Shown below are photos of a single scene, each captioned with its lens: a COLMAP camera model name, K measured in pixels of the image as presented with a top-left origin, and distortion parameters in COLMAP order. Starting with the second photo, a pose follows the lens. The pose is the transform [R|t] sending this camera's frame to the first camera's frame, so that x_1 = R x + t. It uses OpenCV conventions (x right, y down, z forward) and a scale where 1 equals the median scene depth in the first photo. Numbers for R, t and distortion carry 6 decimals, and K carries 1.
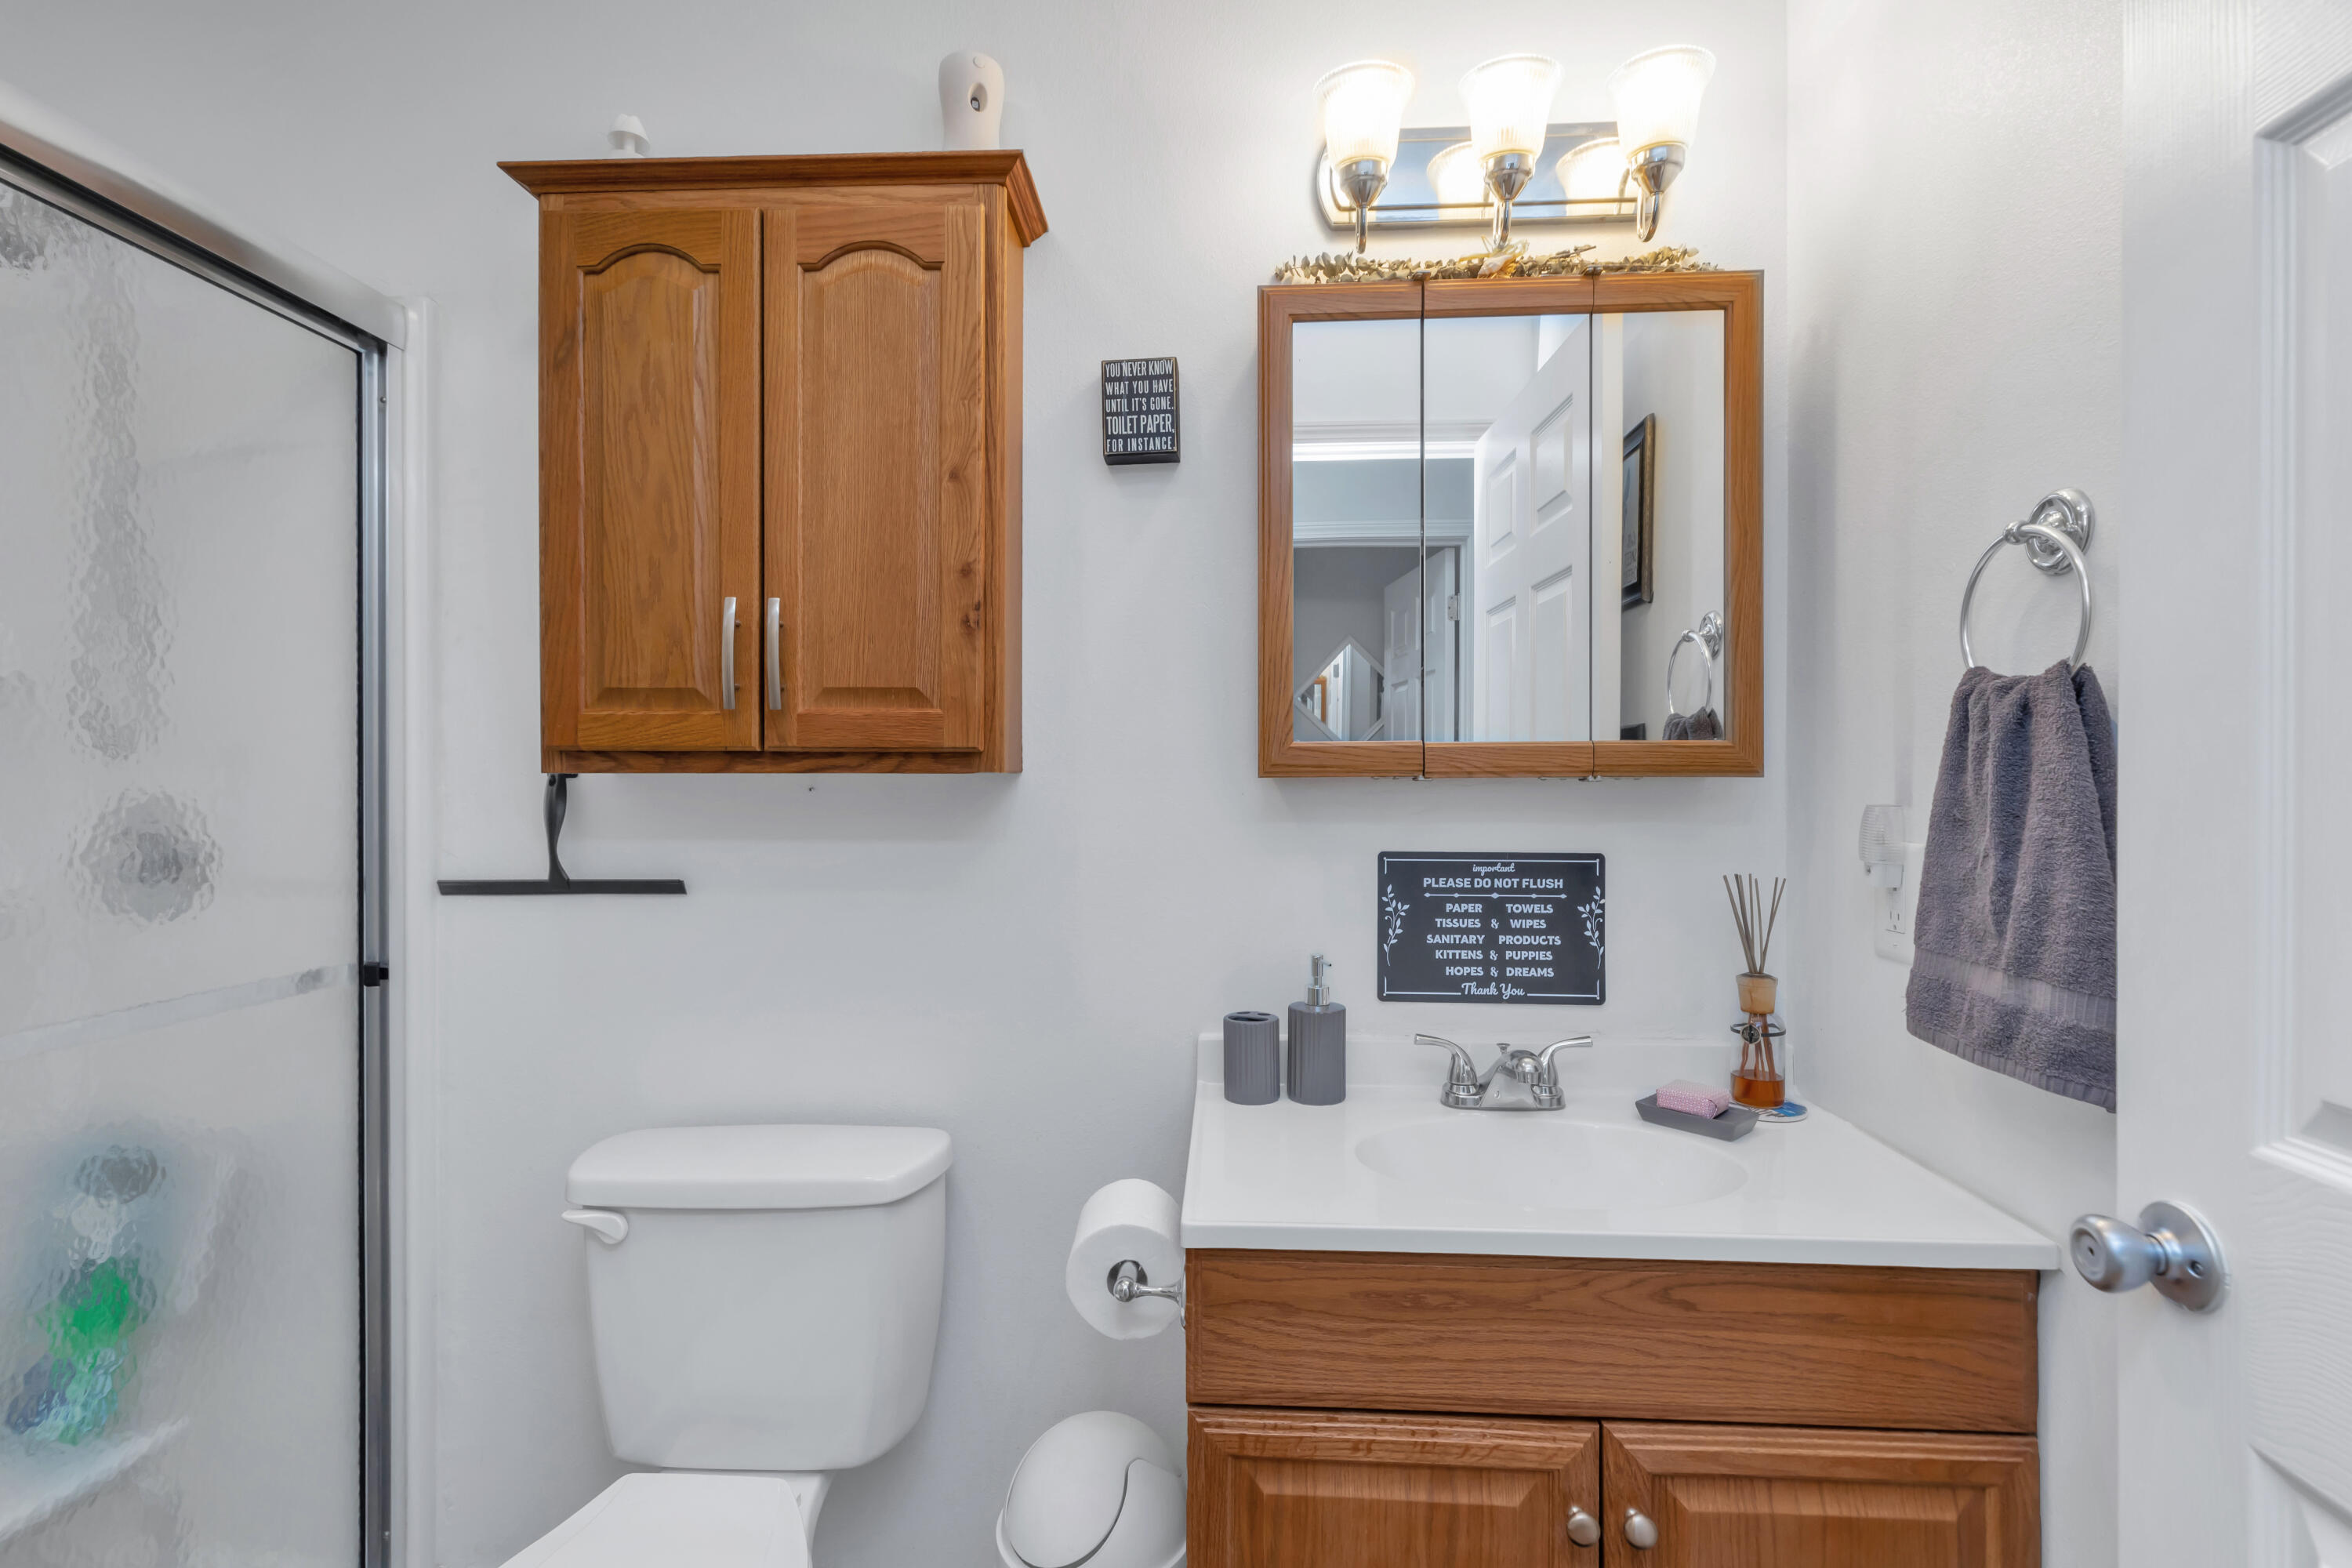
lens RADIAL K [[1057.5, 0, 1200.2], [0, 1057.5, 784.6], [0, 0, 1]] dist [0.000519, 0.000163]
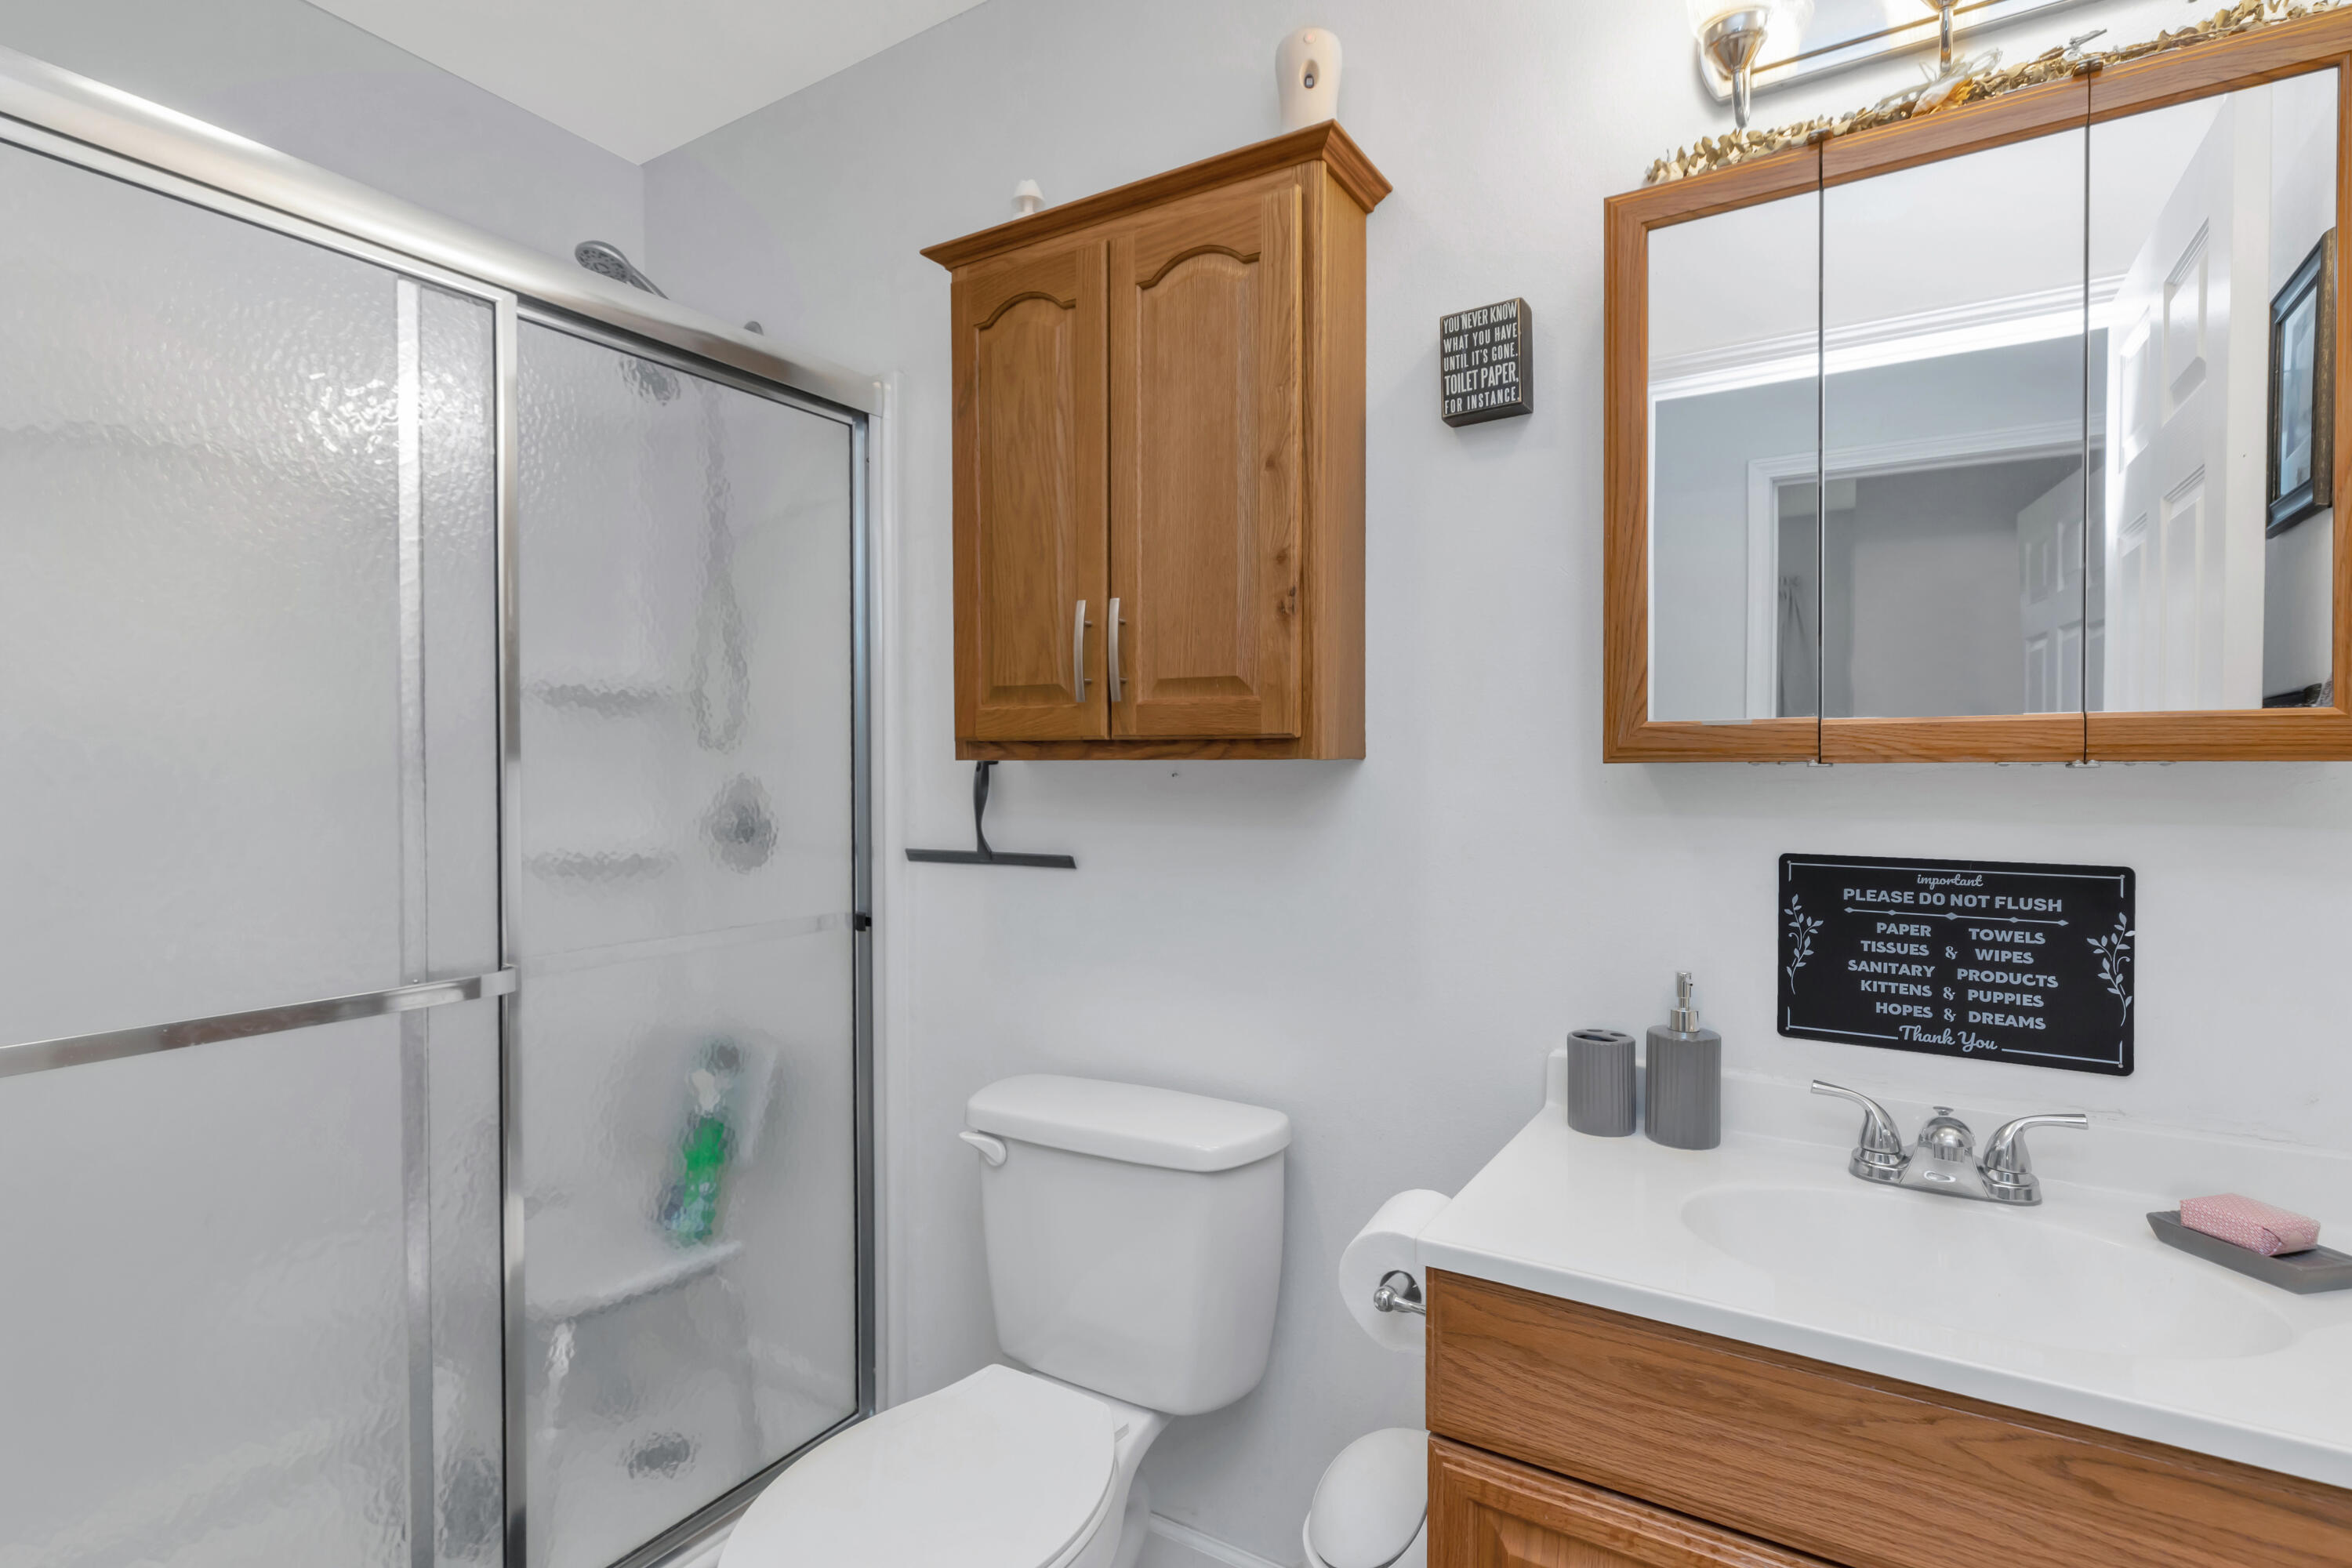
lens RADIAL K [[1127.9, 0, 1215.3], [0, 1127.9, 784.5], [0, 0, 1]] dist [-0.000734, -0.000499]
pose [[0.879560, 0.006798, -0.475740, 0.211315], [-0.001884, 0.999940, 0.010805, 0.001430], [0.475785, -0.008607, 0.879519, 0.026636]]
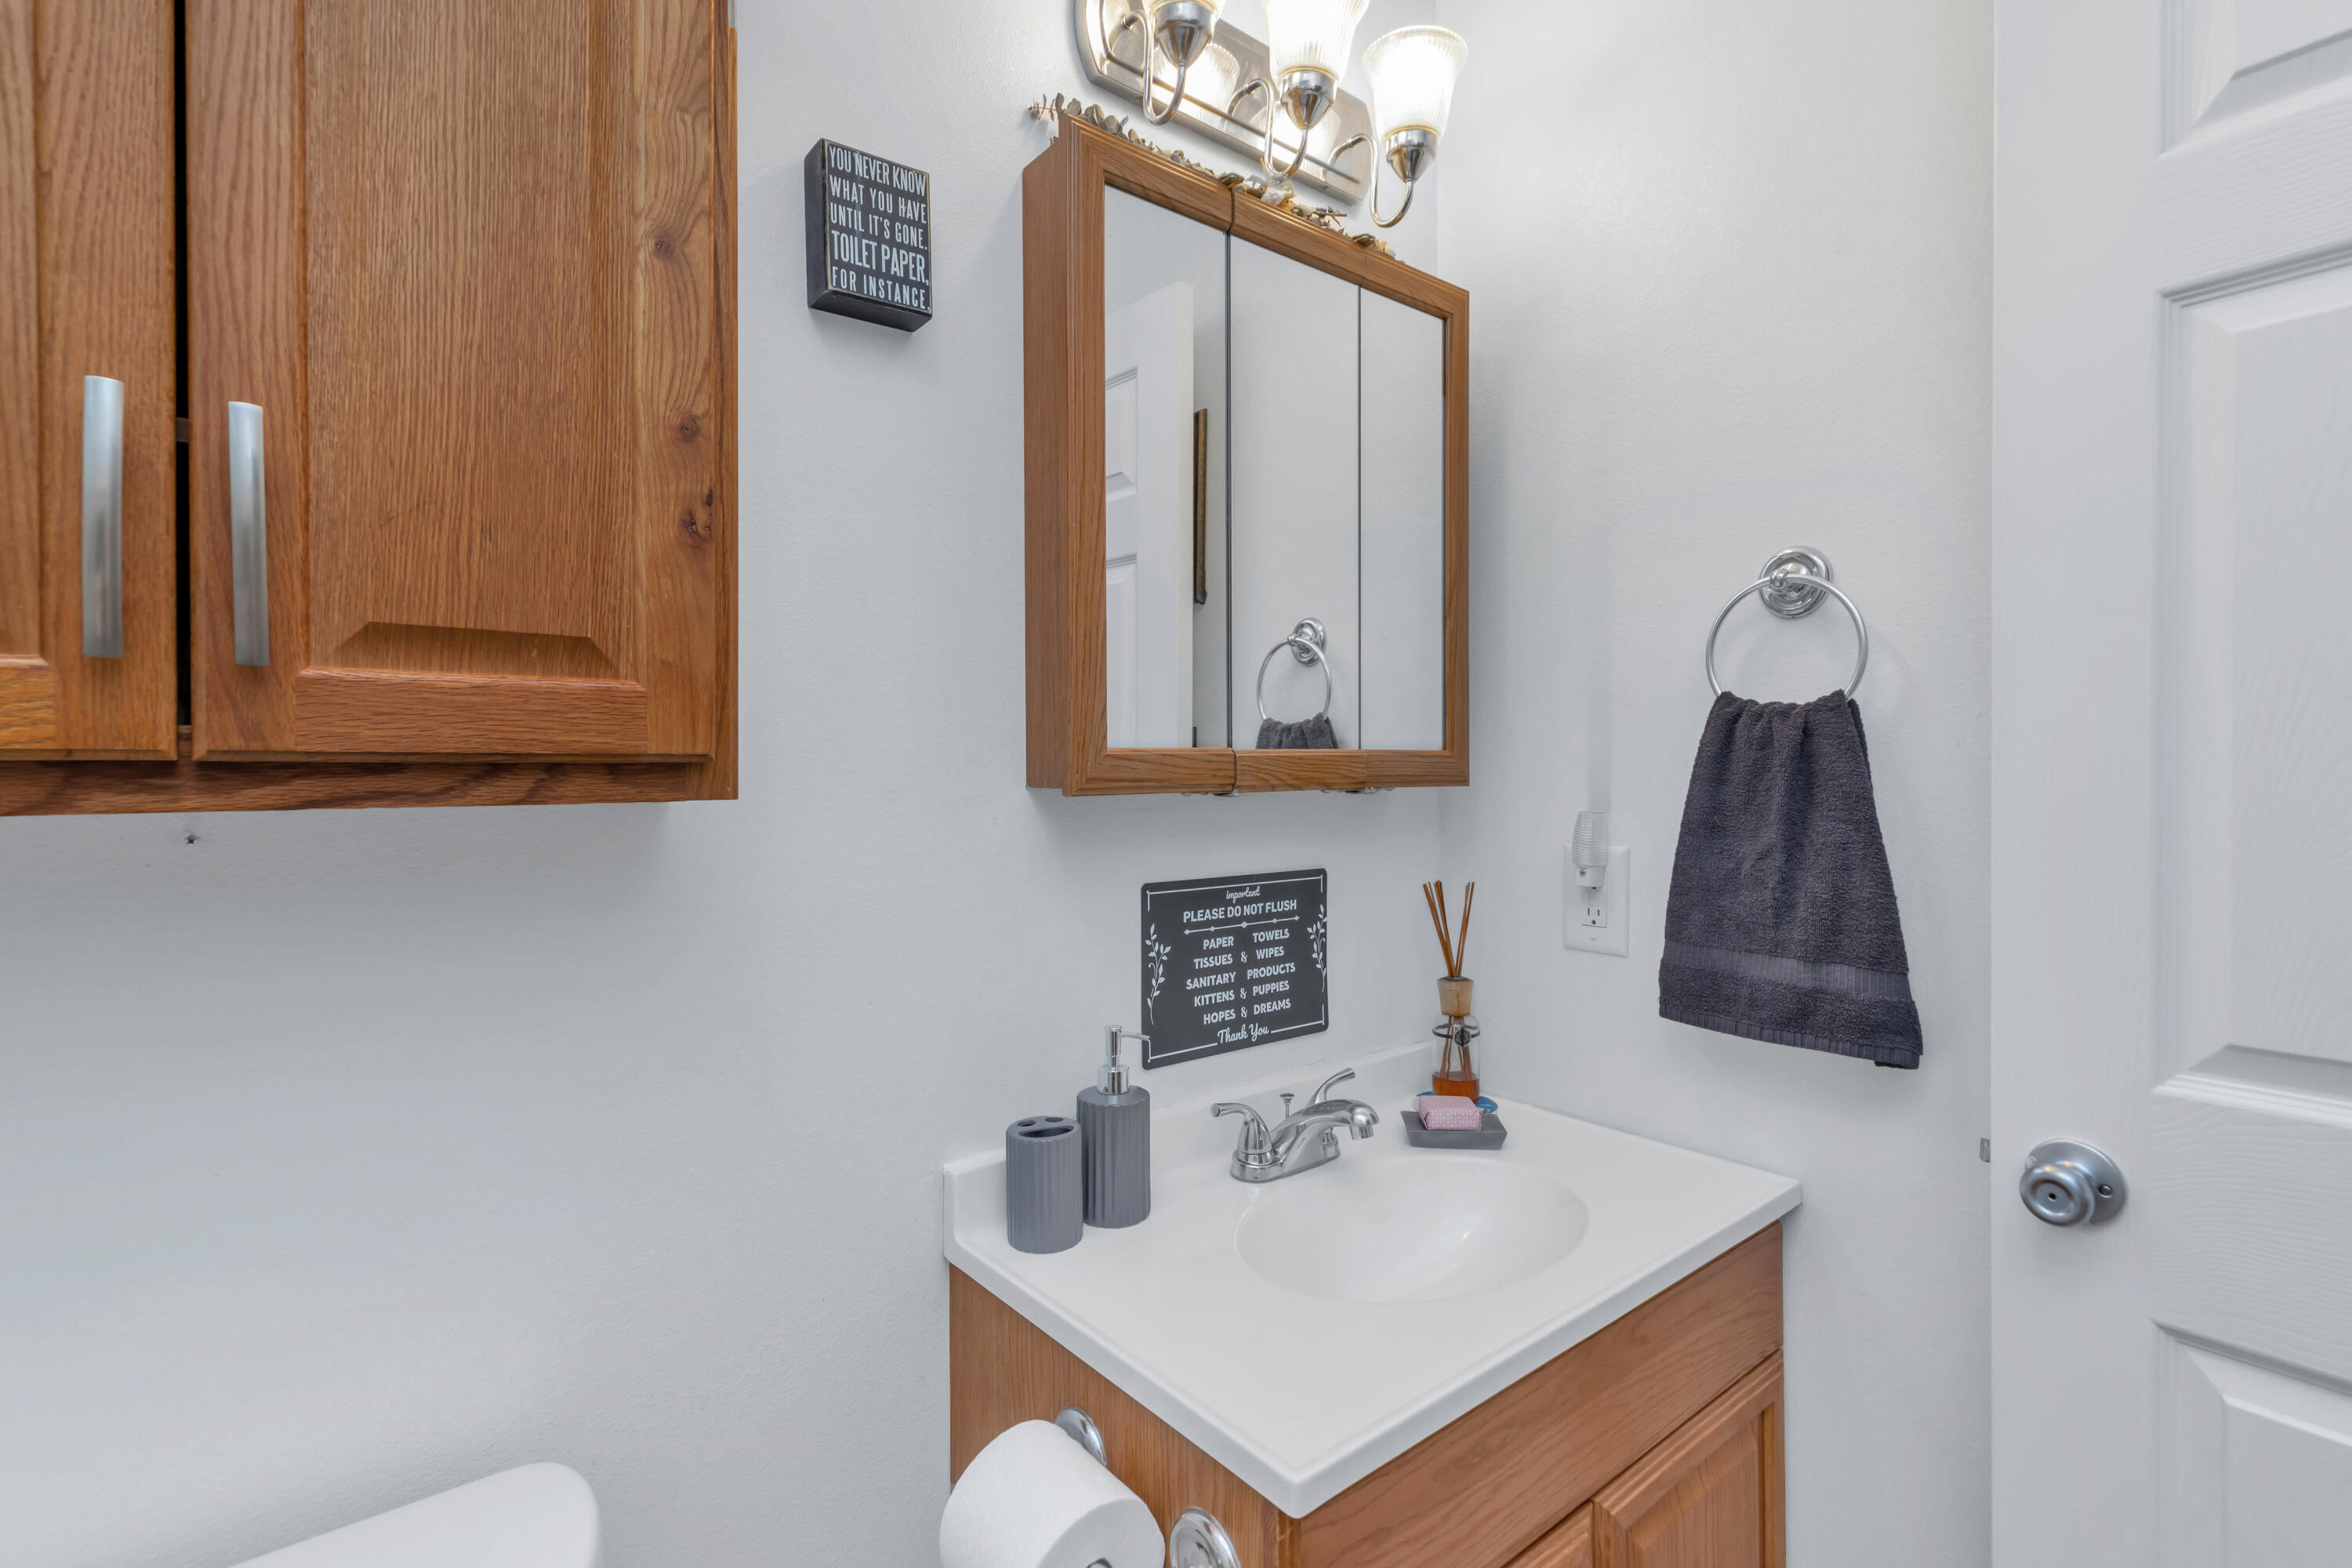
lens RADIAL K [[1086.4, 0, 1206.3], [0, 1086.4, 783.0], [0, 0, 1]] dist [0.000946, -0.000343]
pose [[0.758934, -0.011881, 0.651059, -0.349473], [0.008733, 0.999929, 0.008068, -0.020664], [-0.651109, -0.000437, 0.758984, 0.365253]]
